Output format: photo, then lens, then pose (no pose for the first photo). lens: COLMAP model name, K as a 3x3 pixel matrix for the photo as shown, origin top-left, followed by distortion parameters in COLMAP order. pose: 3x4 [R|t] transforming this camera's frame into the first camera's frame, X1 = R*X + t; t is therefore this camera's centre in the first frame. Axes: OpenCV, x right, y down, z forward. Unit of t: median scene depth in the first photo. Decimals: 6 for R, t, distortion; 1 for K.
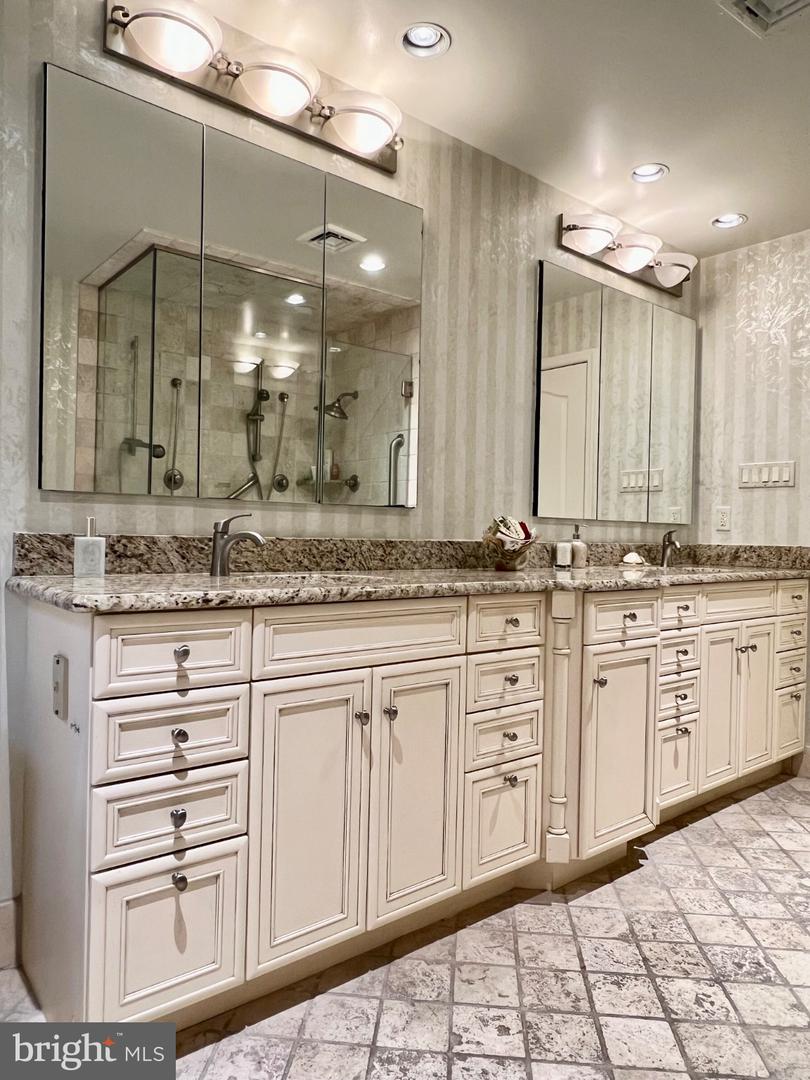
lens RADIAL K [[721.2, 0, 403.7], [0, 721.2, 544.4], [0, 0, 1]] dist [-0.007622, -0.002070]
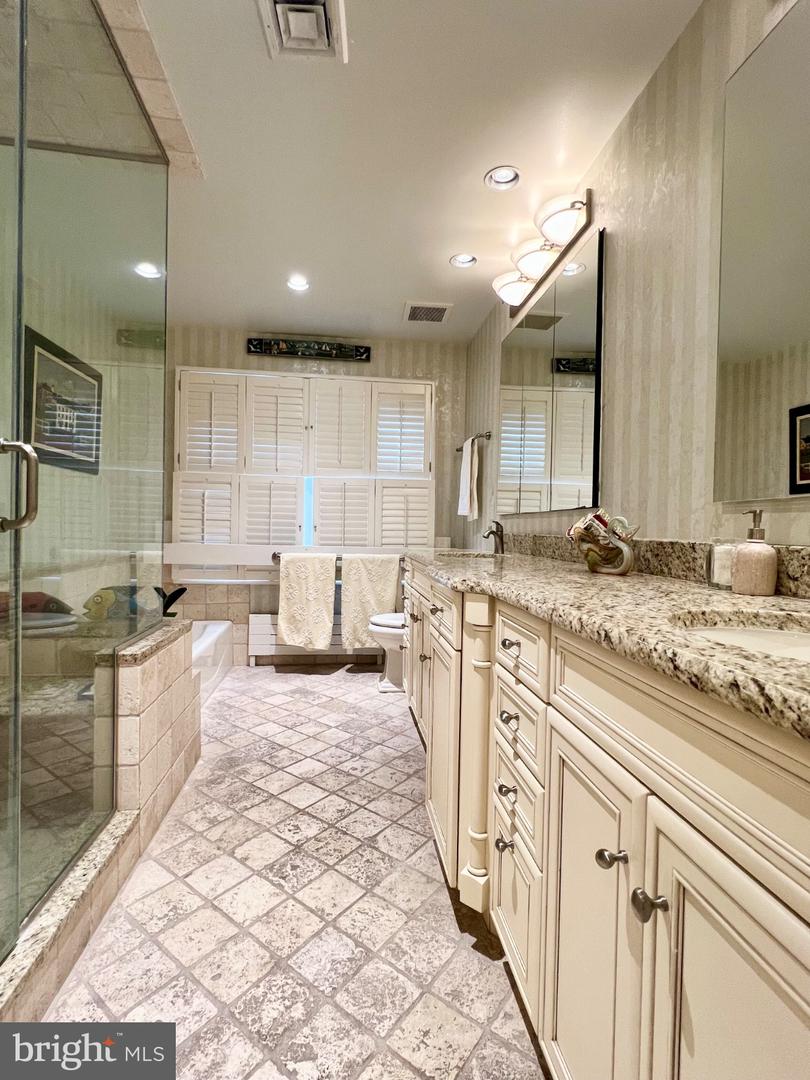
lens RADIAL K [[522.8, 0, 403.6], [0, 522.8, 539.1], [0, 0, 1]] dist [-0.001846, -0.000289]
pose [[-0.540277, -0.007044, -0.841458, 1.122295], [-0.036149, 0.999236, 0.014846, -0.005283], [0.840710, 0.038438, -0.540119, 1.612606]]
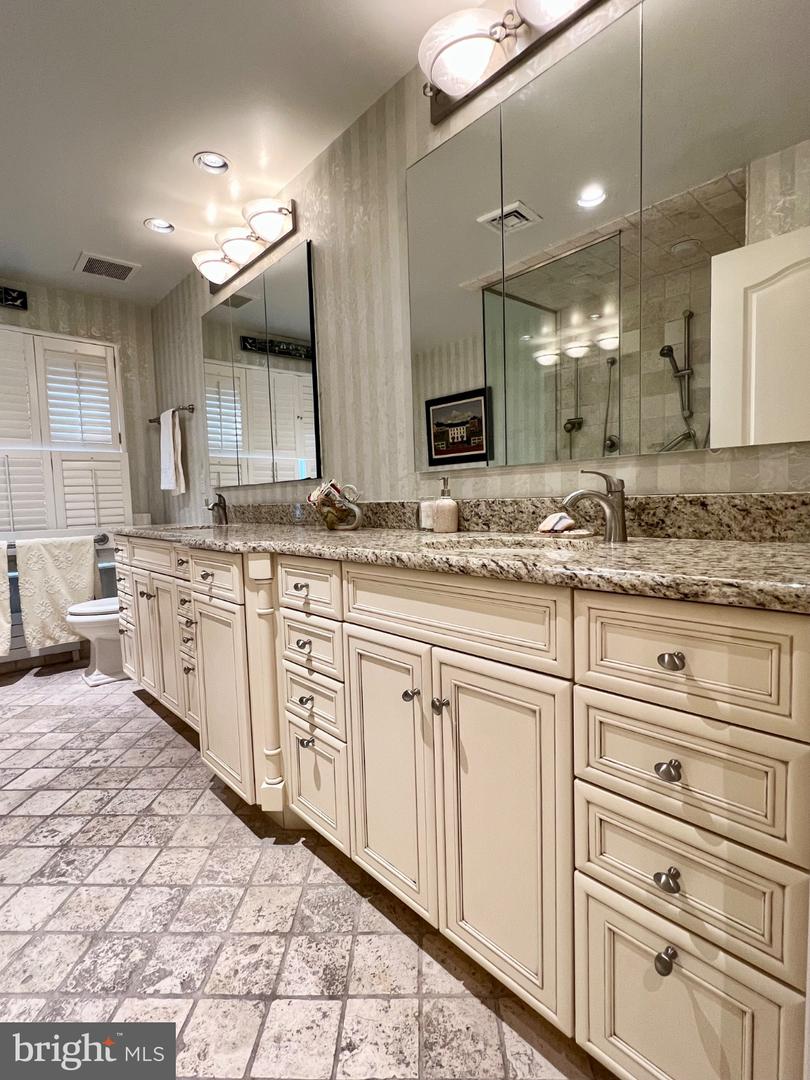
lens RADIAL K [[522.8, 0, 412.2], [0, 522.8, 539.9], [0, 0, 1]] dist [-0.001846, -0.000289]
pose [[0.058152, 0.061245, -0.996427, 1.318395], [0.018326, 0.997883, 0.062403, 0.007191], [0.998140, -0.021889, 0.056907, 1.514502]]
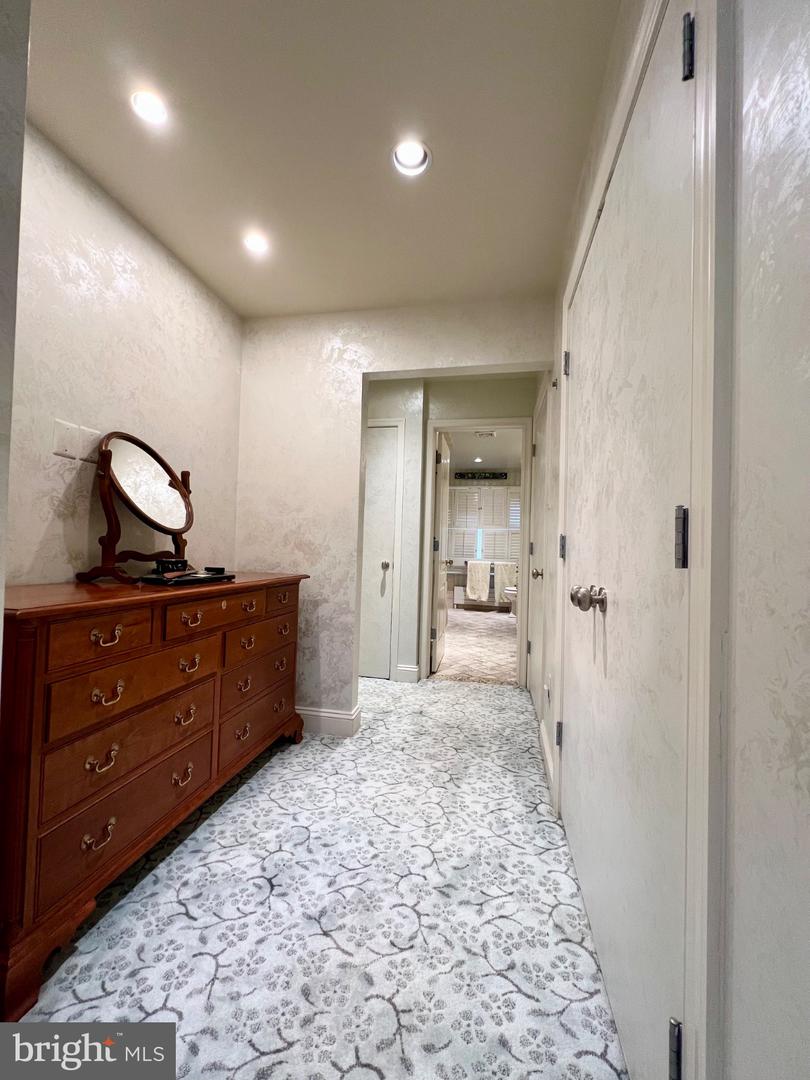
lens RADIAL K [[434.9, 0, 399.8], [0, 434.9, 536.5], [0, 0, 1]] dist [0.002333, 0.000033]
pose [[-0.792273, -0.049778, -0.608133, 2.698824], [-0.046975, 0.998685, -0.020547, -0.018458], [0.608355, 0.012288, -0.793570, 2.987154]]
